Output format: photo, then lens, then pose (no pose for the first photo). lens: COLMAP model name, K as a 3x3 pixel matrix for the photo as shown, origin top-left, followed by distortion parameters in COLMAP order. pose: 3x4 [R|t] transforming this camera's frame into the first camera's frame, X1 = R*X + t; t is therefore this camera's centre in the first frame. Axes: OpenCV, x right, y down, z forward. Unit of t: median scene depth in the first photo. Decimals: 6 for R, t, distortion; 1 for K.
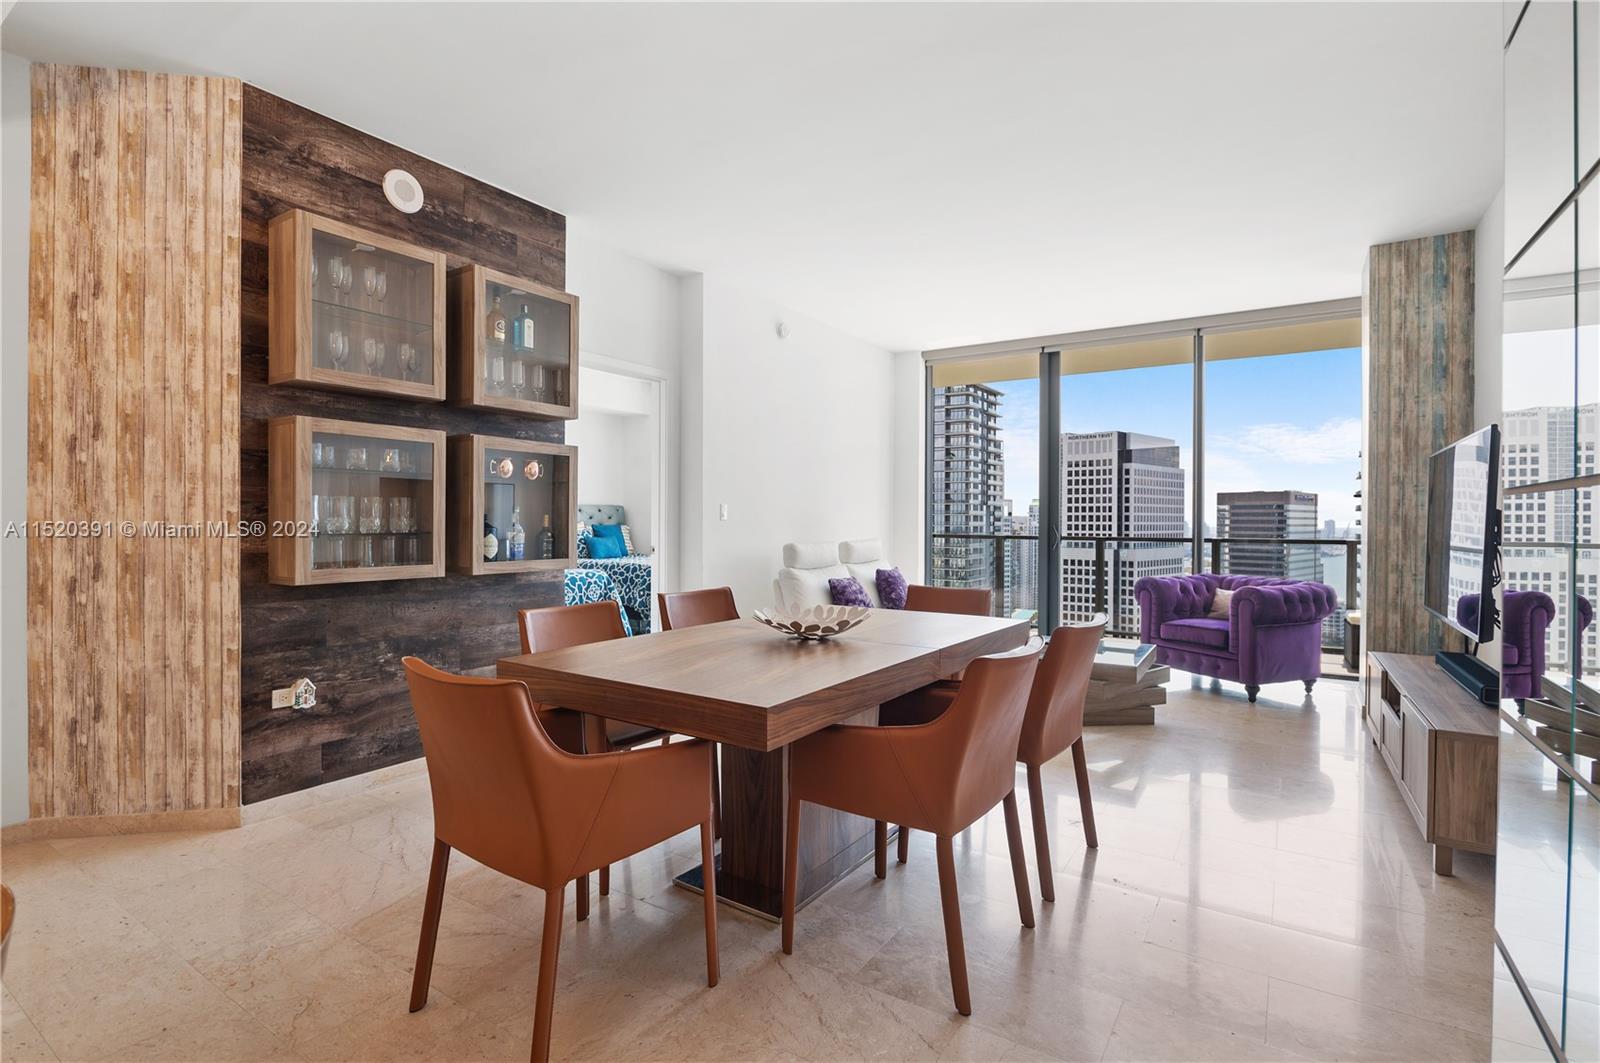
lens RADIAL K [[768.0, 0, 810.4], [0, 768.0, 527.8], [0, 0, 1]] dist [-0.011529, 0.000776]
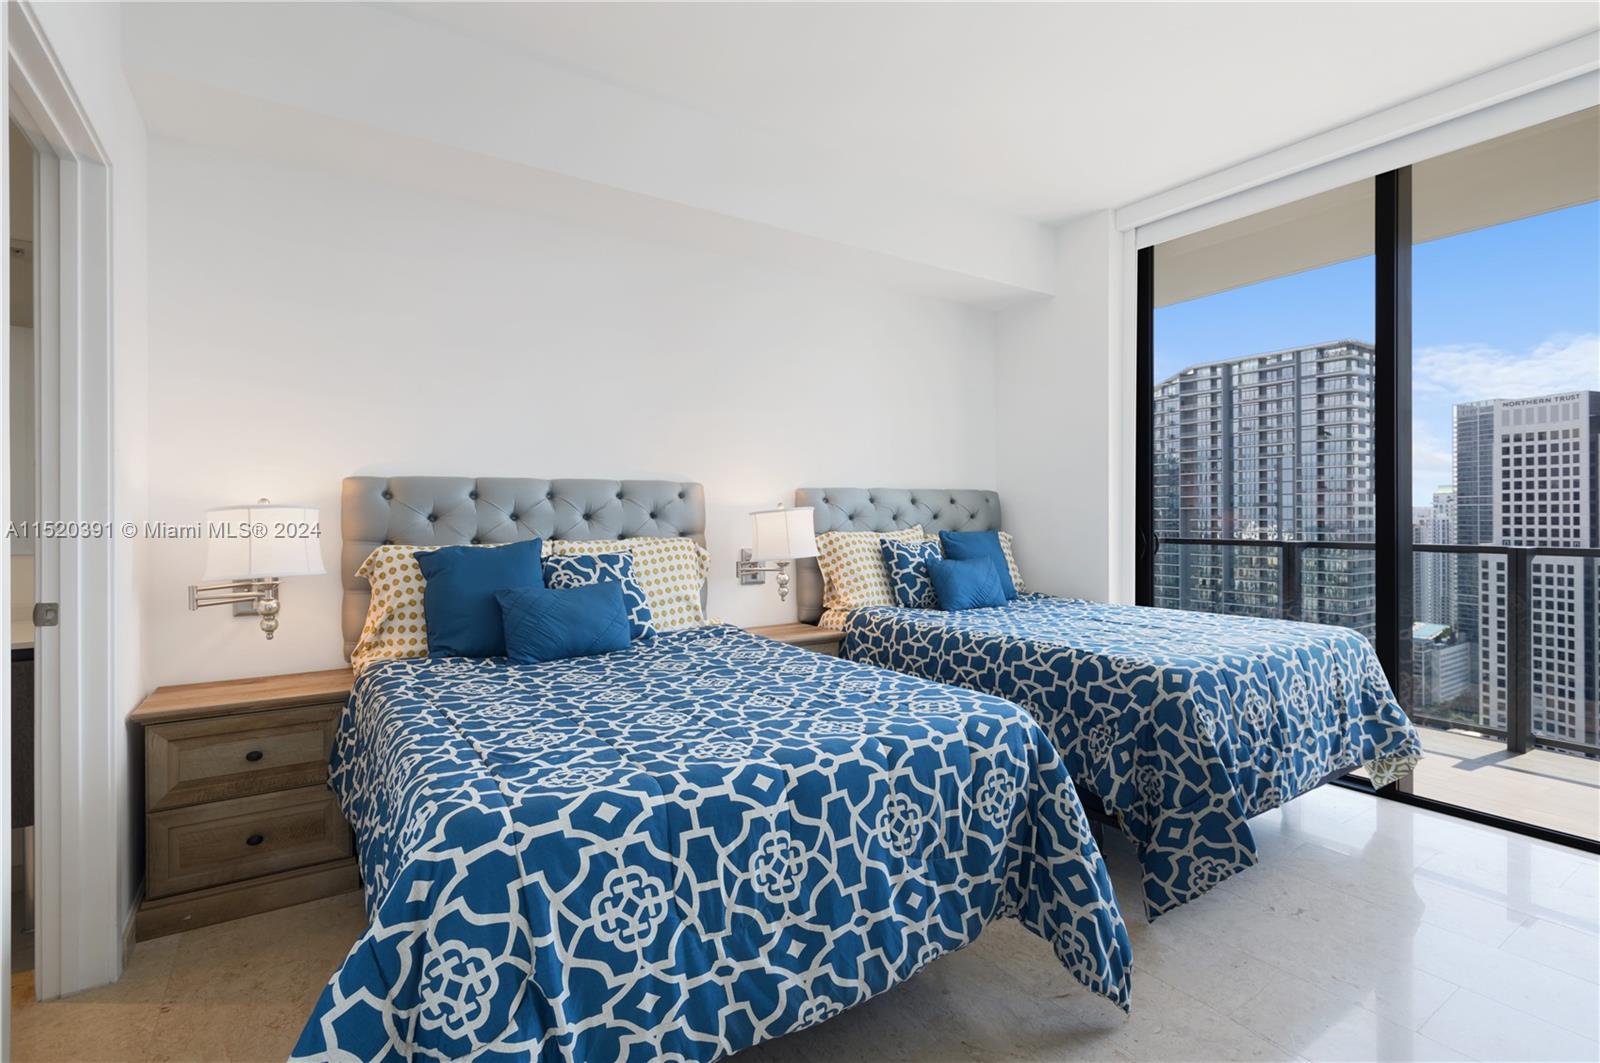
lens RADIAL K [[761.1, 0, 800.6], [0, 761.1, 522.3], [0, 0, 1]] dist [0.000084, 0.000199]
pose [[0.917350, -0.006028, -0.398036, -0.305956], [0.005198, 0.999981, -0.003165, -0.015016], [0.398048, 0.000835, 0.917364, 0.932525]]
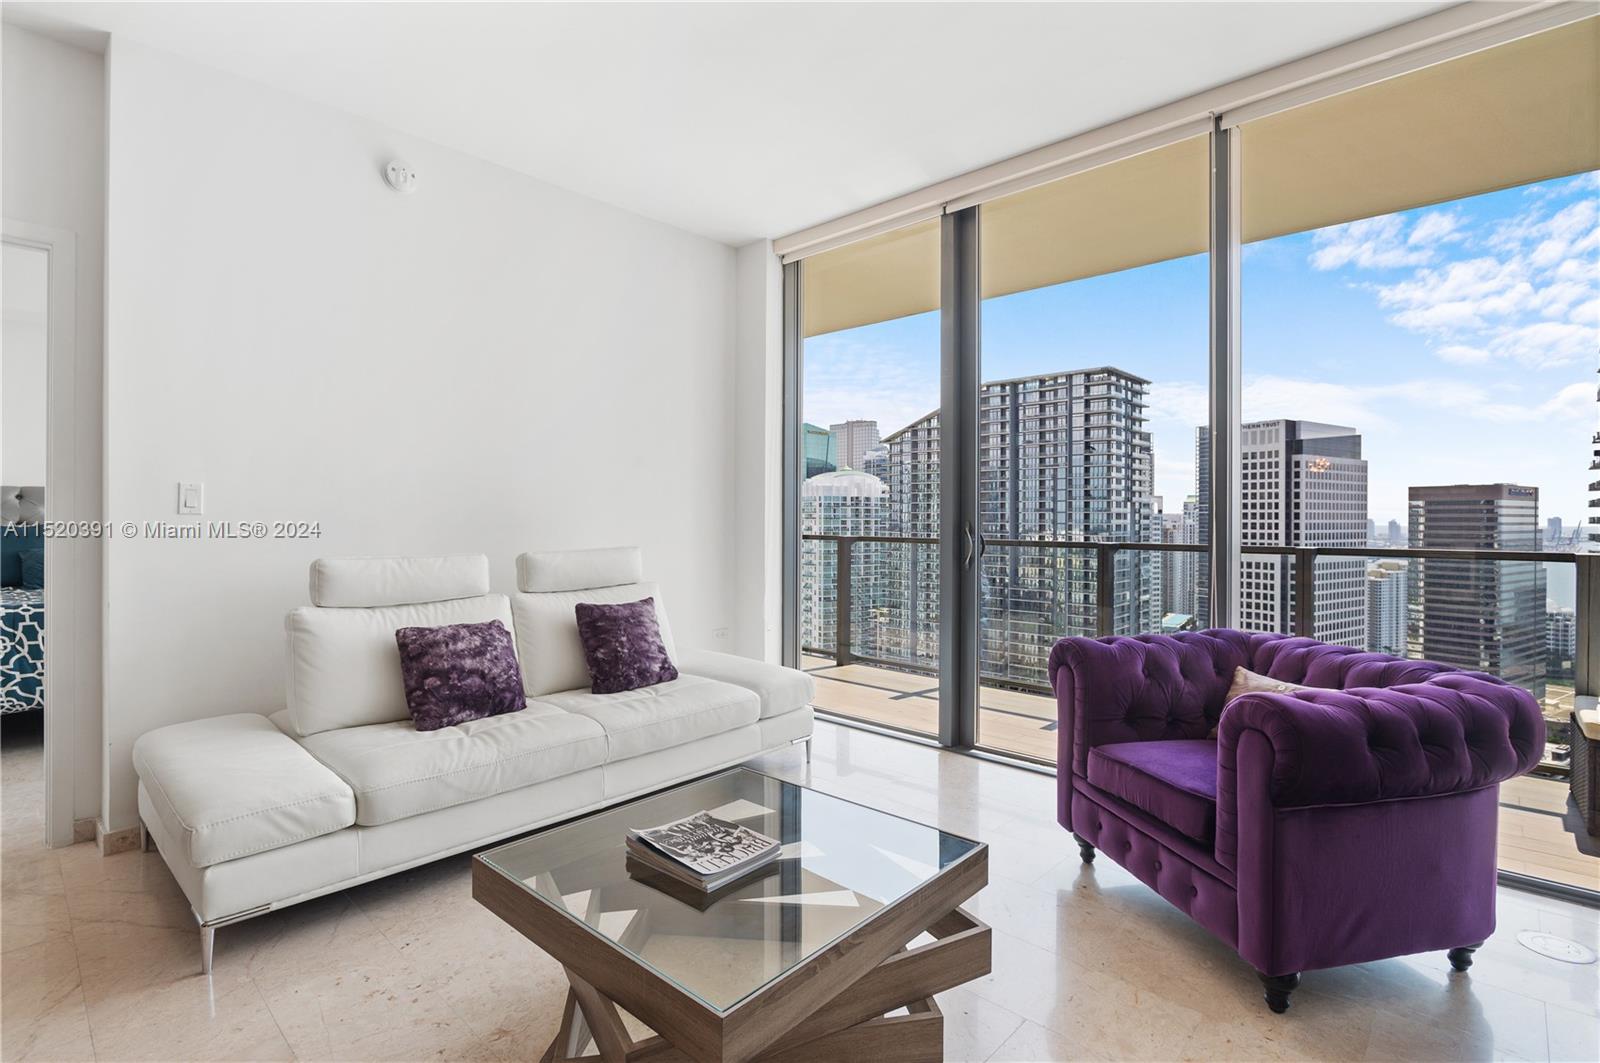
lens RADIAL K [[768.0, 0, 810.4], [0, 768.0, 527.8], [0, 0, 1]] dist [-0.011529, 0.000776]
pose [[0.984195, 0.000881, -0.177088, 0.409284], [-0.000501, 0.999997, 0.002187, -0.001435], [0.177090, -0.002064, 0.984193, 0.585030]]
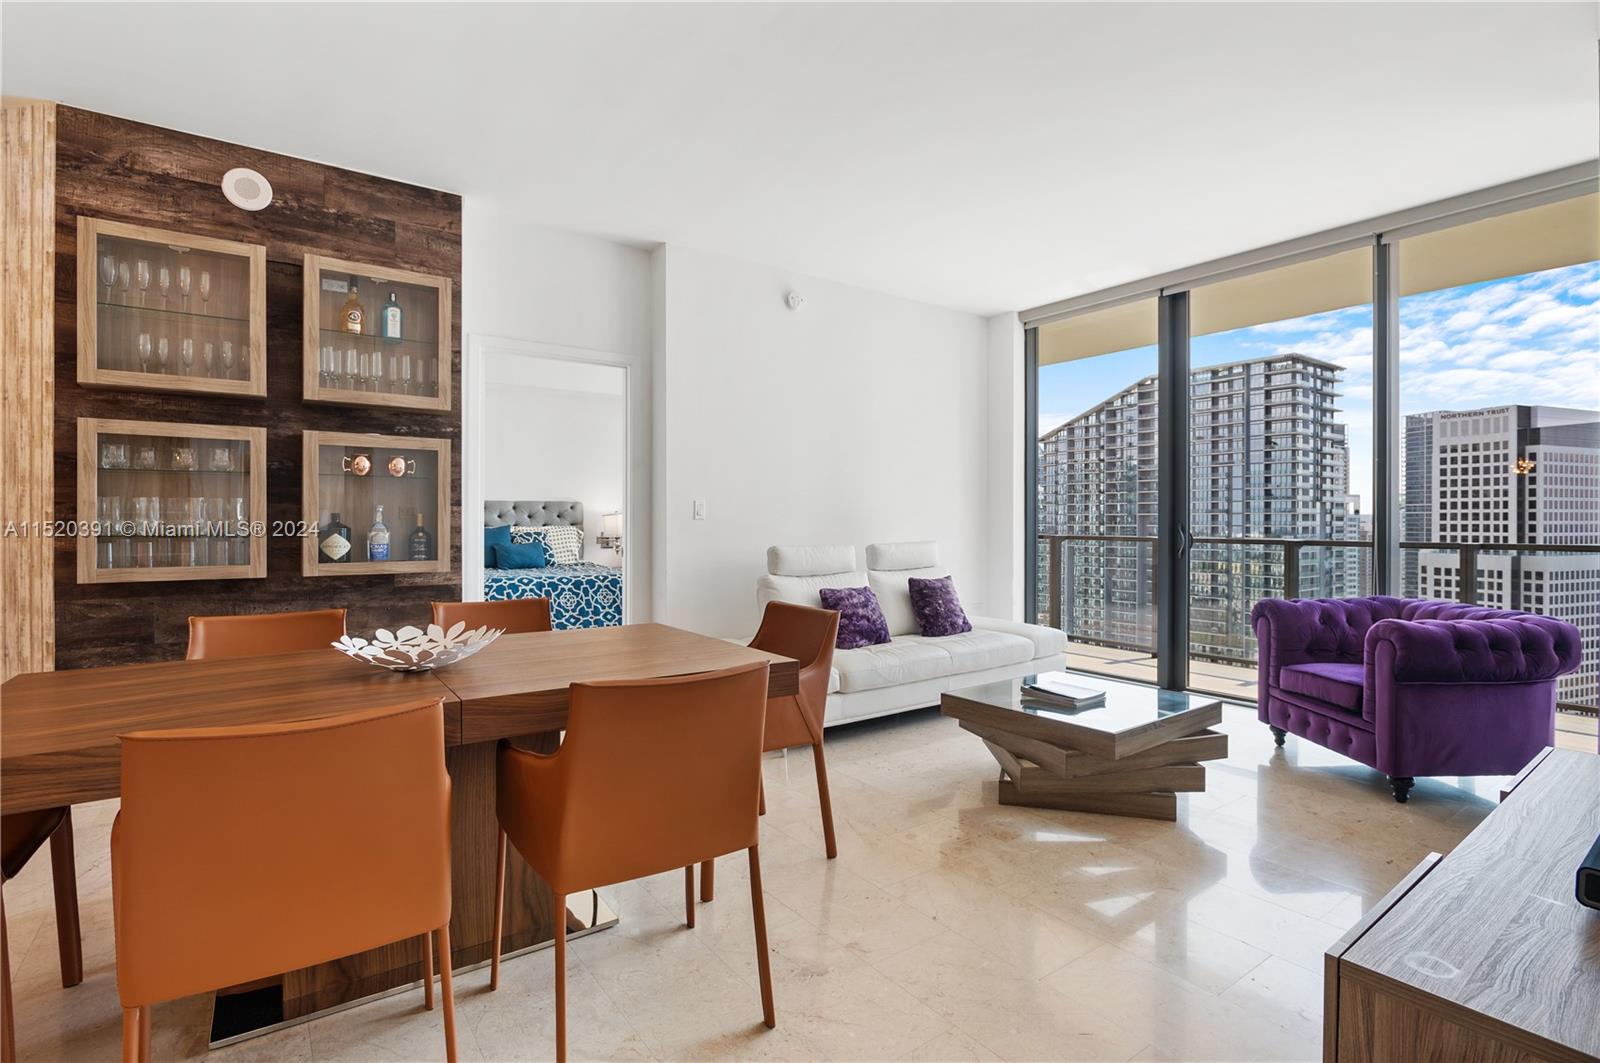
lens RADIAL K [[776.1, 0, 805.4], [0, 776.1, 529.2], [0, 0, 1]] dist [-0.011810, 0.000296]
pose [[0.932011, -0.000224, -0.362429, 0.336887], [0.000437, 1.000000, 0.000504, 0.001342], [0.362429, -0.000628, 0.932011, 0.218382]]
